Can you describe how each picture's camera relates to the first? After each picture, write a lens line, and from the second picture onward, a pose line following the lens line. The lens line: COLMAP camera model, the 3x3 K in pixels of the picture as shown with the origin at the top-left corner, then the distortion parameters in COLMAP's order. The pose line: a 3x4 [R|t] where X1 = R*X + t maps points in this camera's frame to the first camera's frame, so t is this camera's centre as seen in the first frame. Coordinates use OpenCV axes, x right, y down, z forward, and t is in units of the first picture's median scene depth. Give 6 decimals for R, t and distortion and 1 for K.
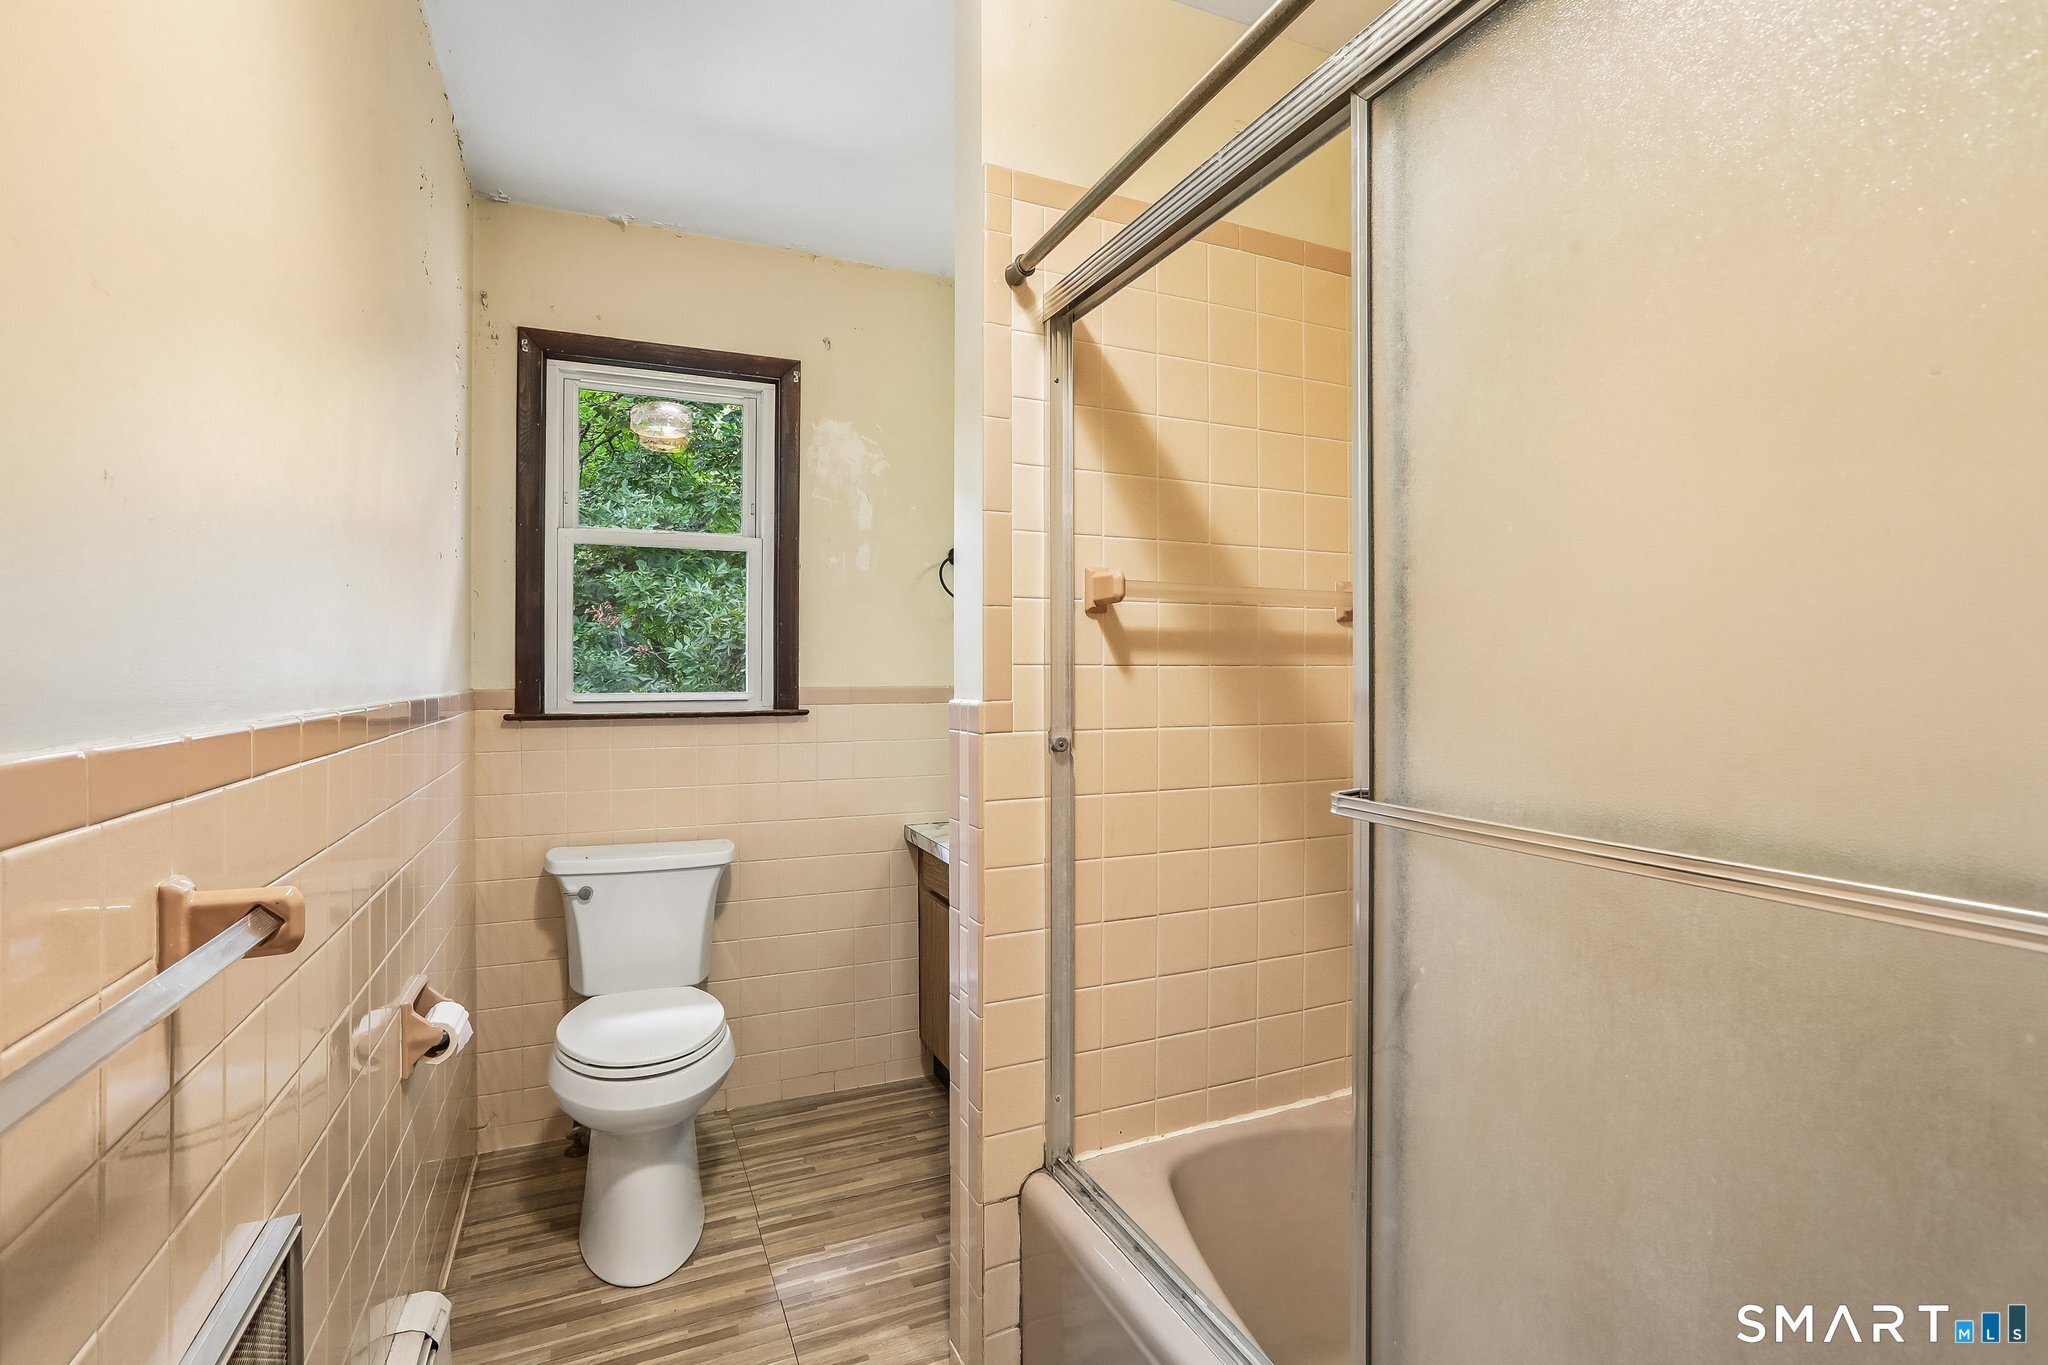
lens RADIAL K [[950.0, 0, 1019.1], [0, 950.0, 626.8], [0, 0, 1]] dist [-0.039598, 0.019146]
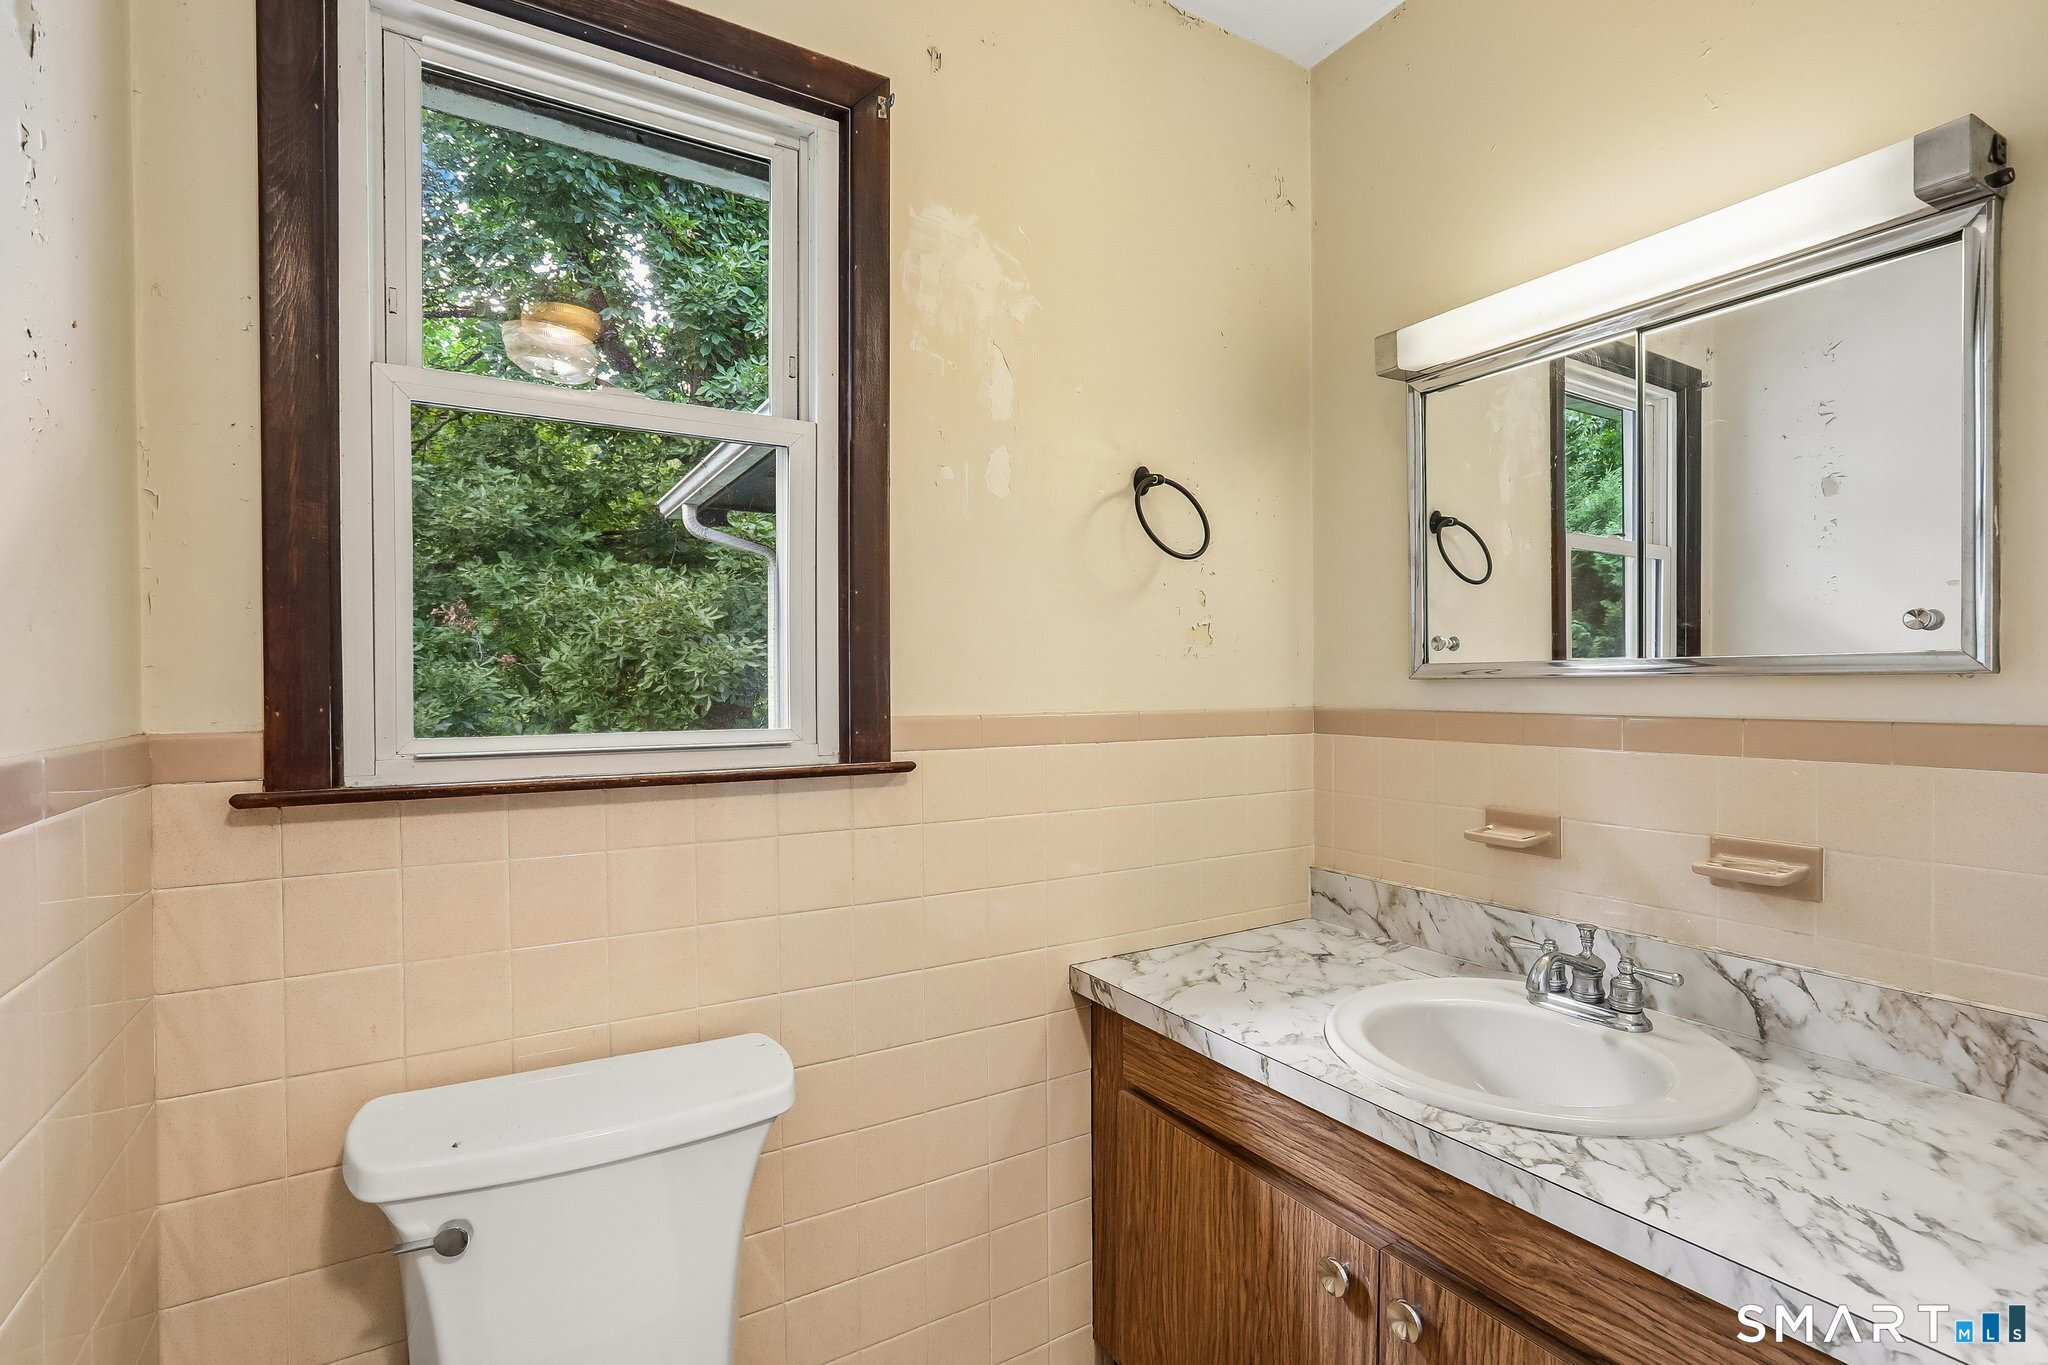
lens RADIAL K [[949.9, 0, 1032.7], [0, 949.9, 665.6], [0, 0, 1]] dist [-0.037702, 0.019146]
pose [[0.990373, -0.000475, 0.138427, -0.217346], [-0.003217, 0.999645, 0.026448, 0.021107], [-0.138390, -0.026638, 0.990019, 0.463027]]
